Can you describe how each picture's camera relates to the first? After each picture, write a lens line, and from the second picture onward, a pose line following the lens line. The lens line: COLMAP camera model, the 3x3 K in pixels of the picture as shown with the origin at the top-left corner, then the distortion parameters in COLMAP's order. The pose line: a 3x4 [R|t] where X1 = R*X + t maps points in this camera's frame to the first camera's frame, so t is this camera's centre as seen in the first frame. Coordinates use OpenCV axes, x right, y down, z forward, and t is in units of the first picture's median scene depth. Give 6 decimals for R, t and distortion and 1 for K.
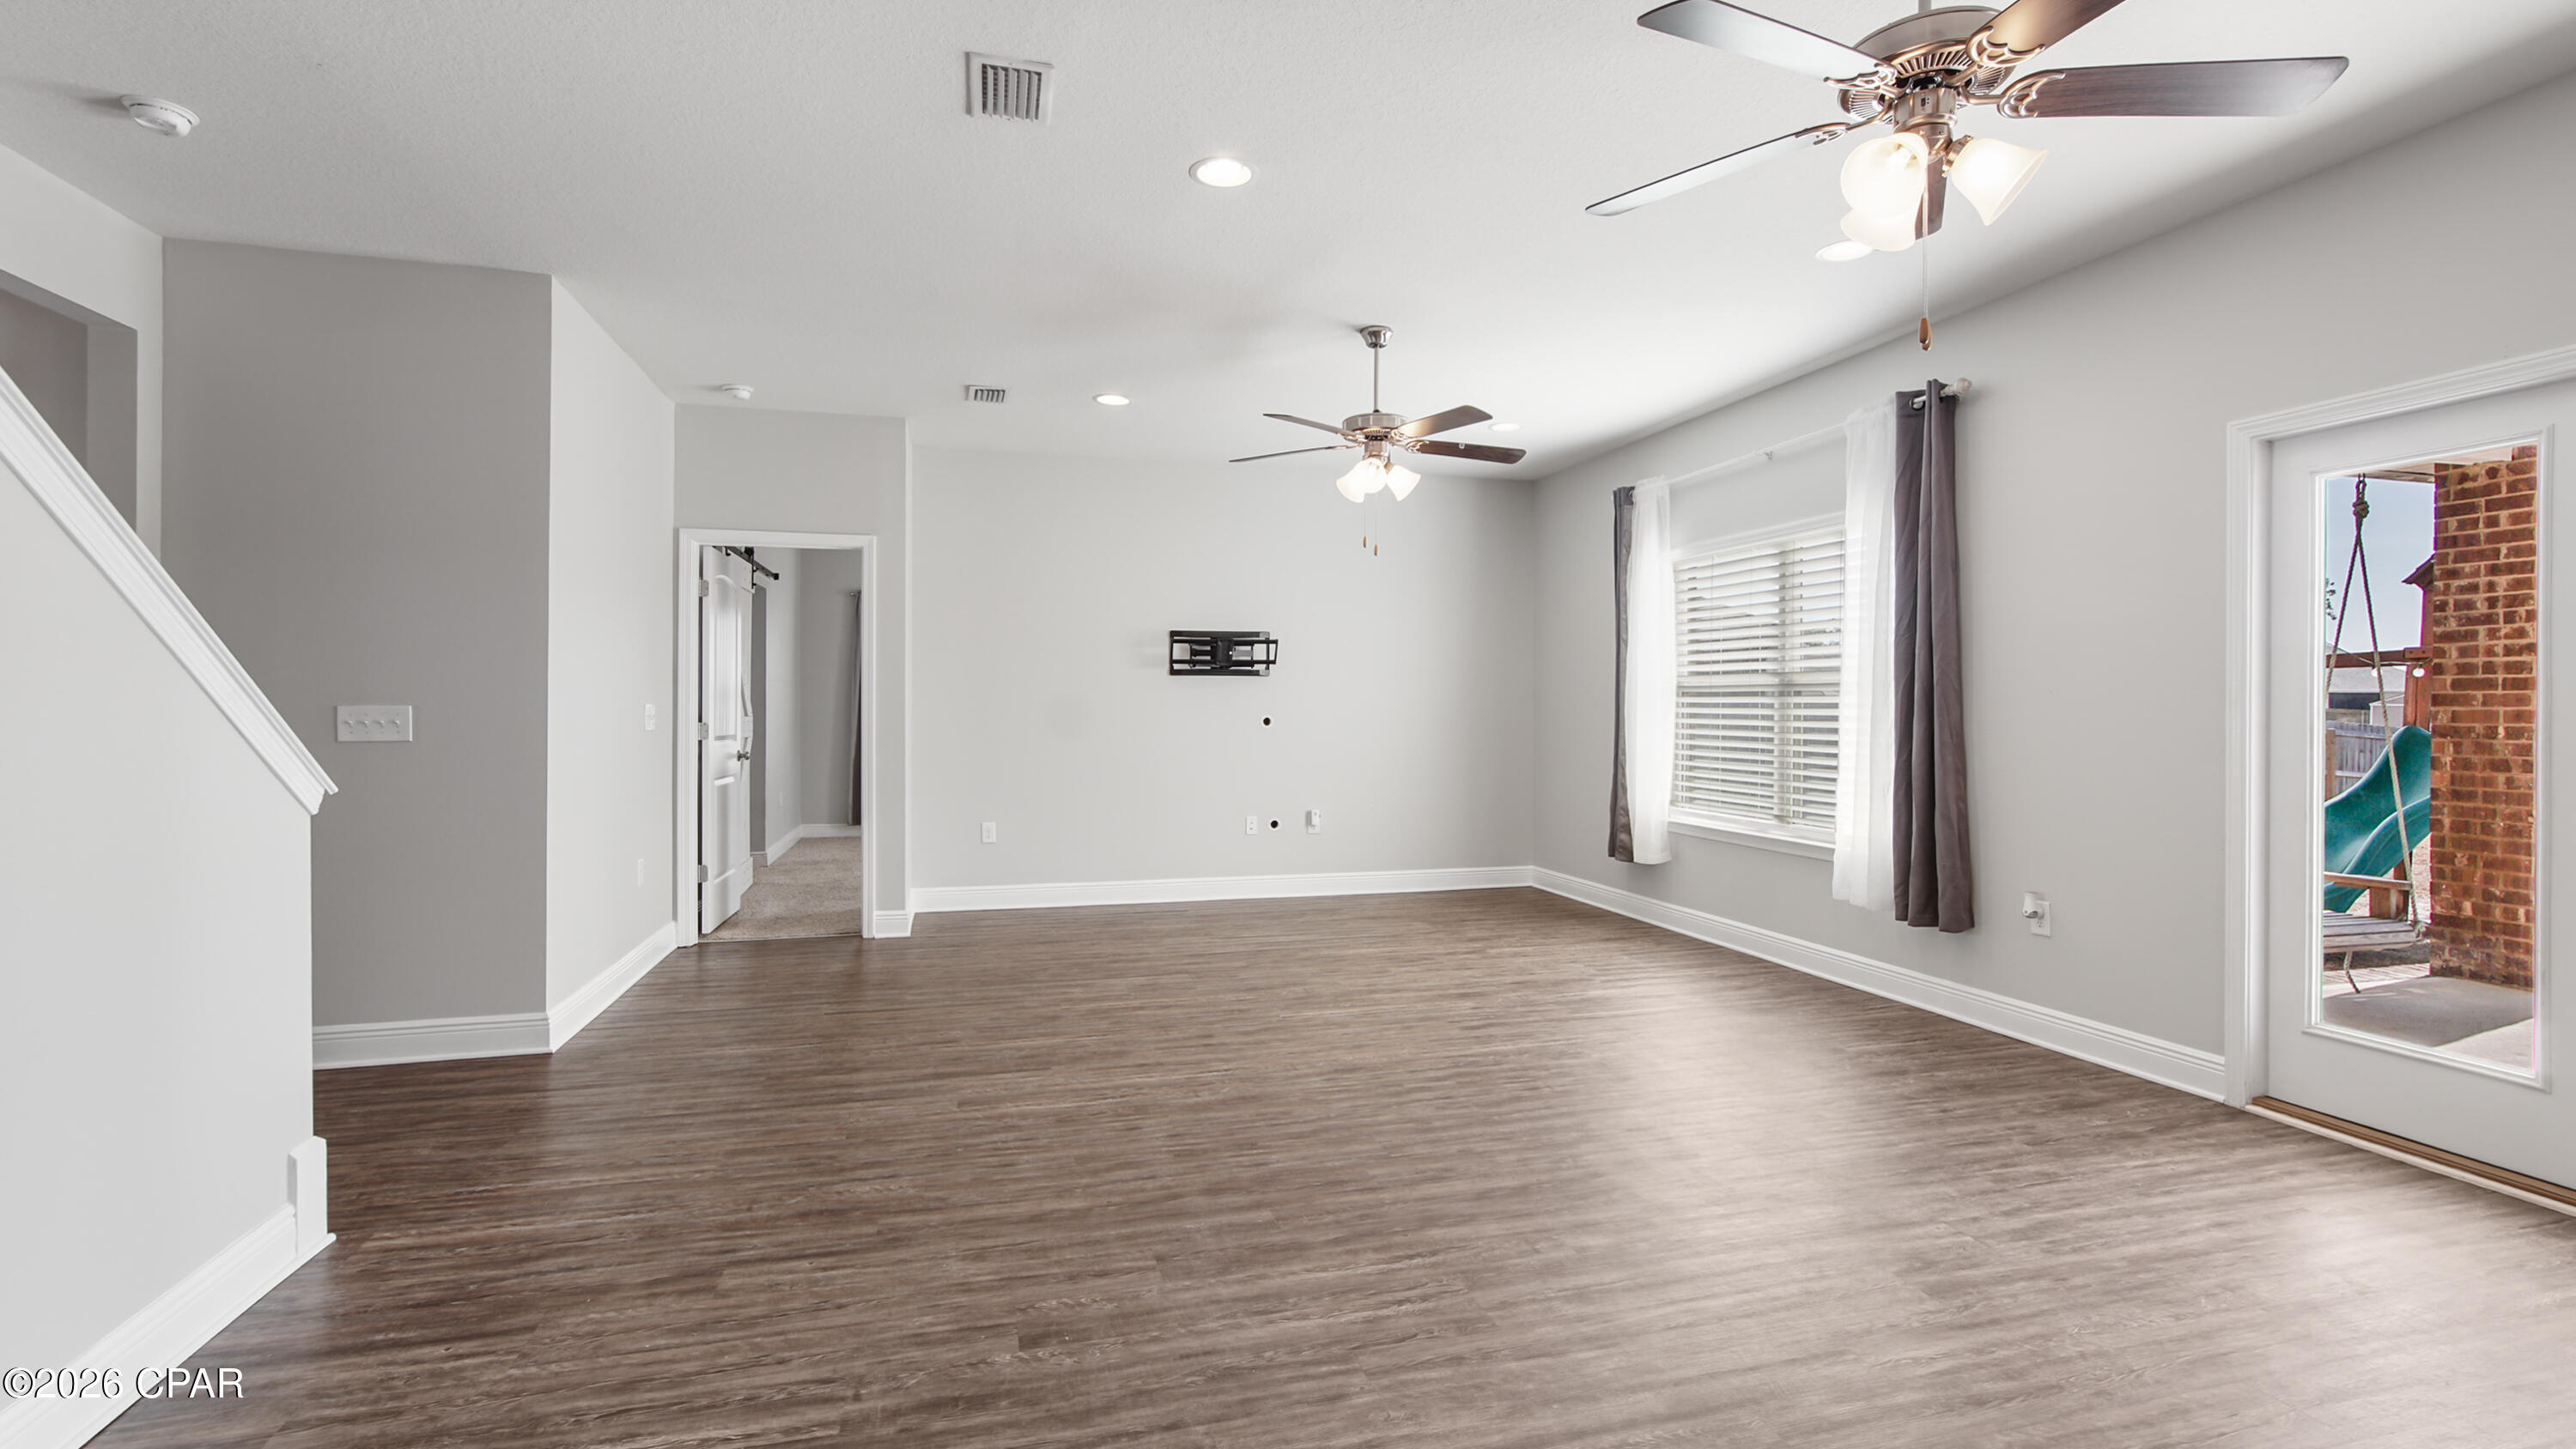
lens RADIAL K [[1149.5, 0, 1299.3], [0, 1149.5, 728.4], [0, 0, 1]] dist [-0.029088, 0.012498]
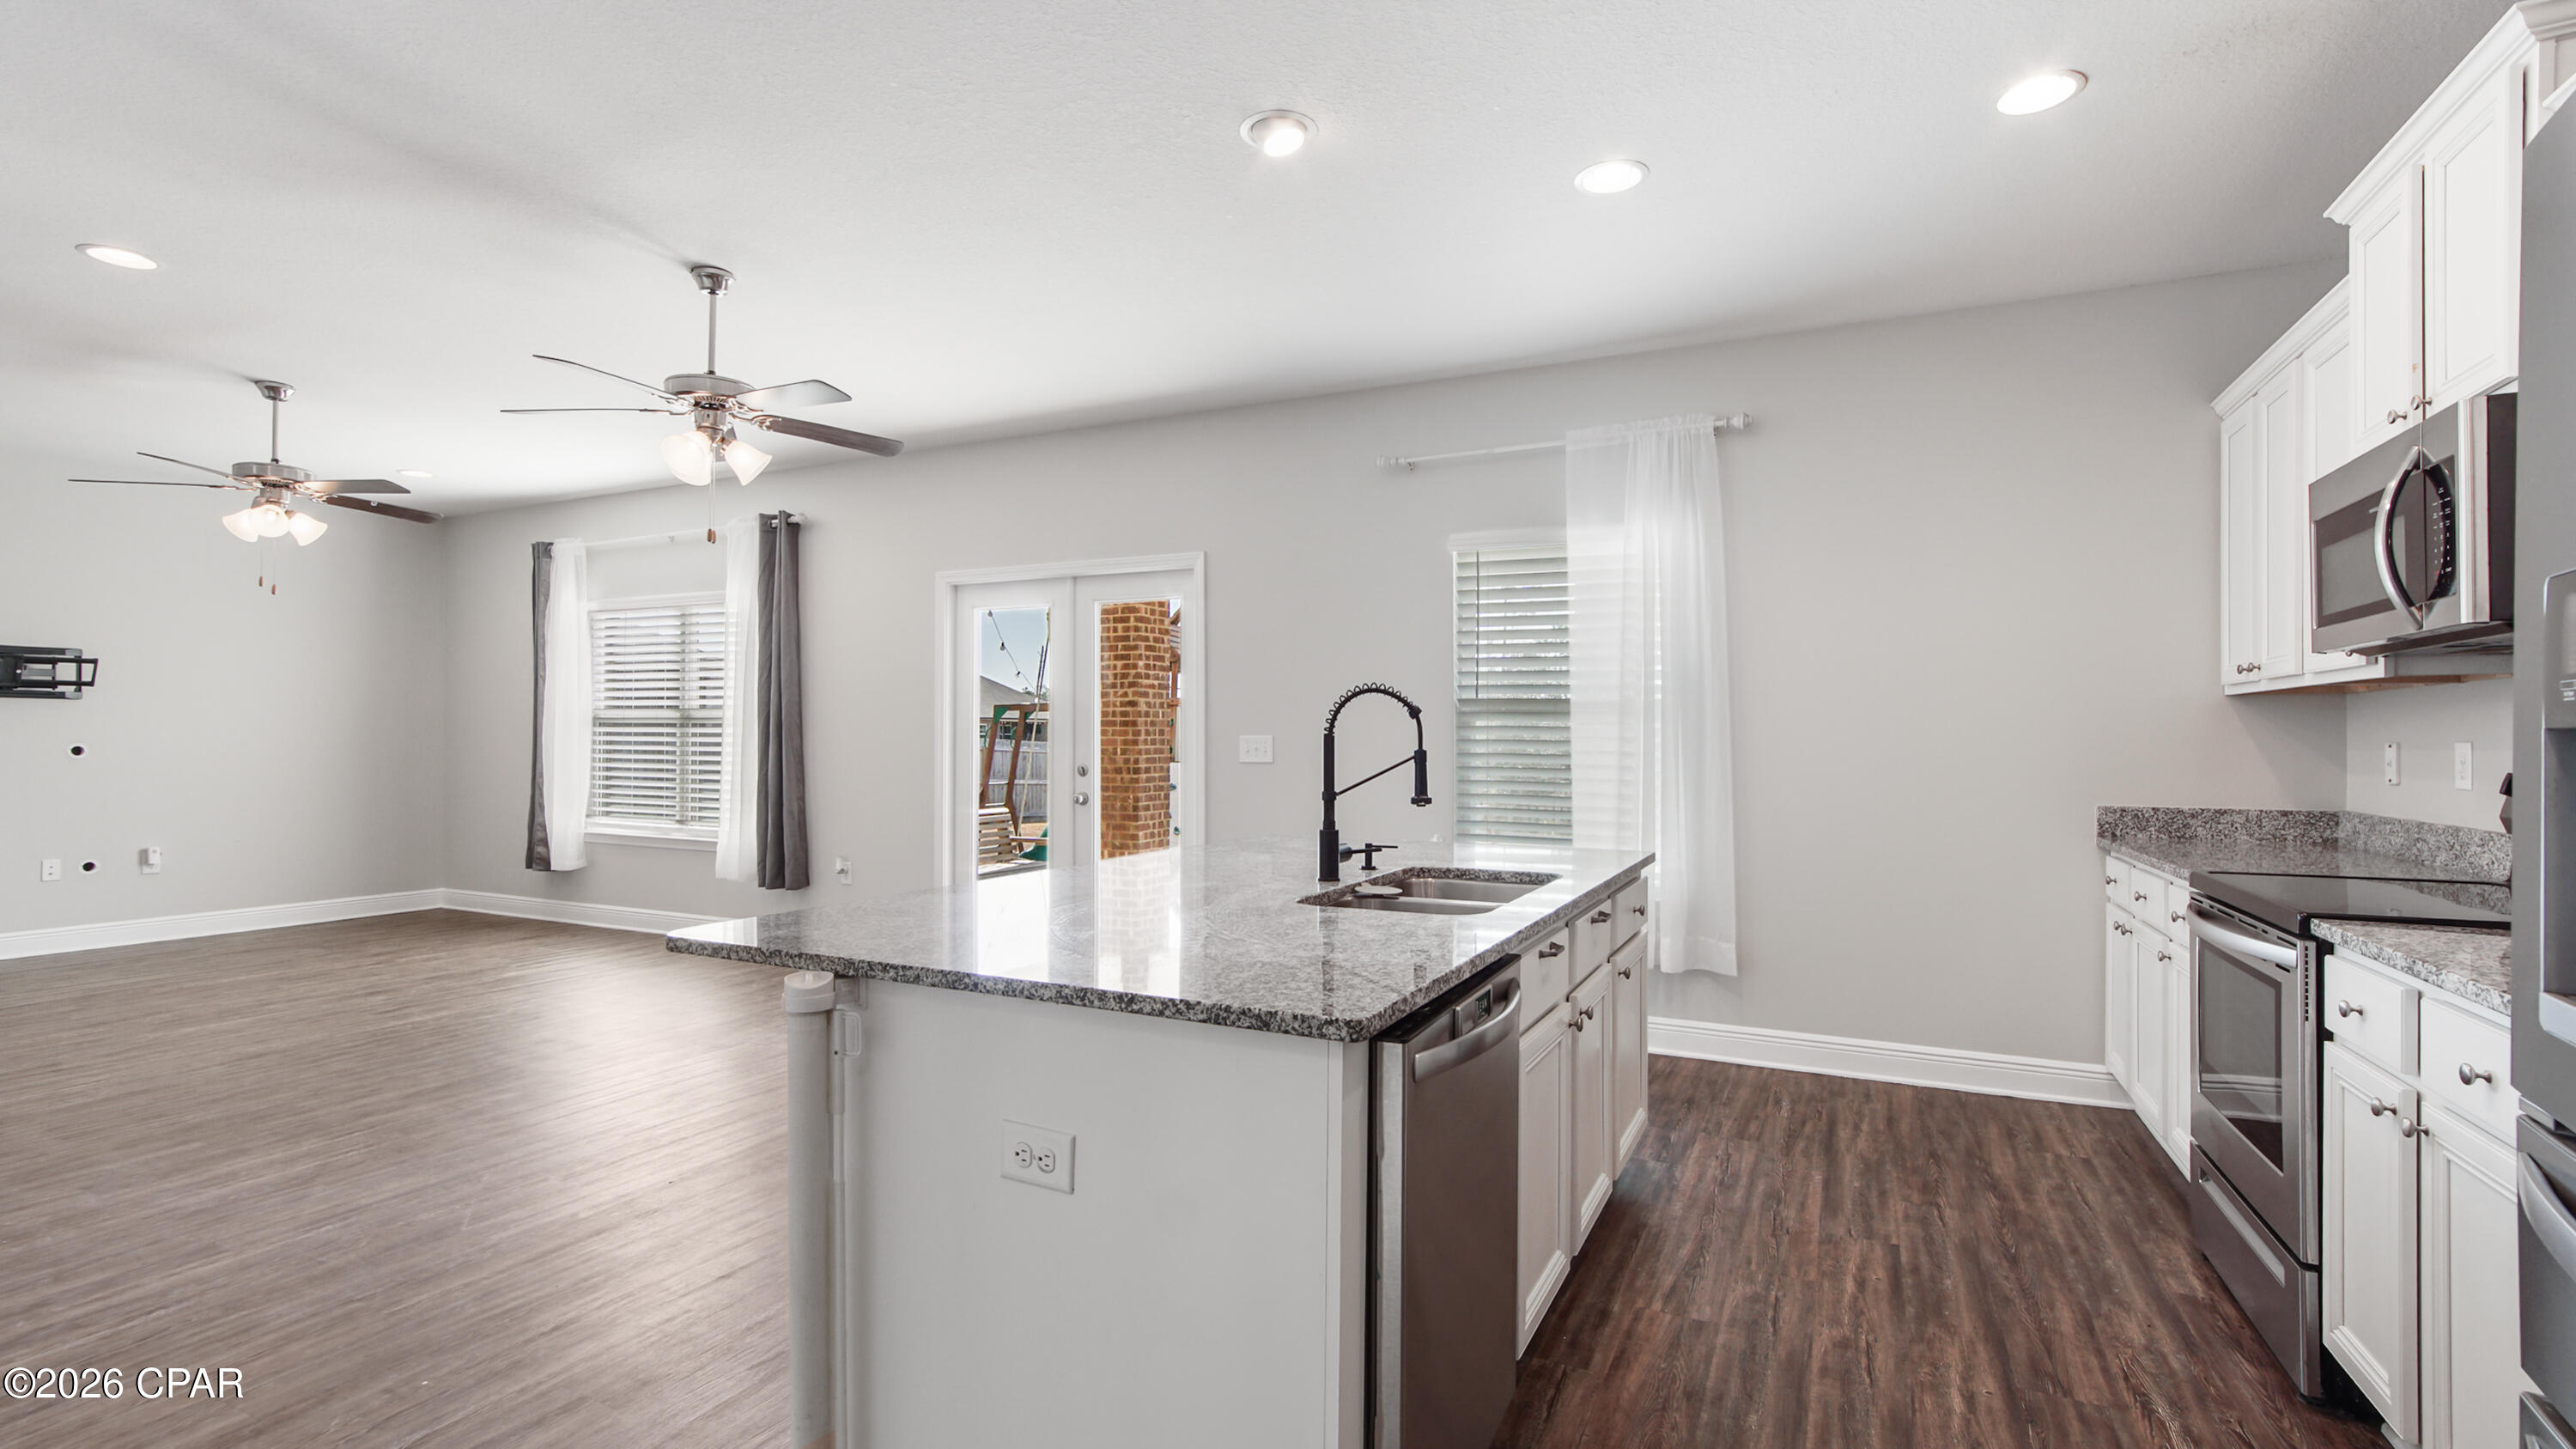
lens RADIAL K [[1149.8, 0, 1299.3], [0, 1149.8, 728.4], [0, 0, 1]] dist [-0.029088, 0.012498]
pose [[0.657703, 0.007019, 0.753244, -0.102556], [0.011609, 0.999743, -0.019452, 0.007300], [-0.753188, 0.021538, 0.657453, -0.436026]]
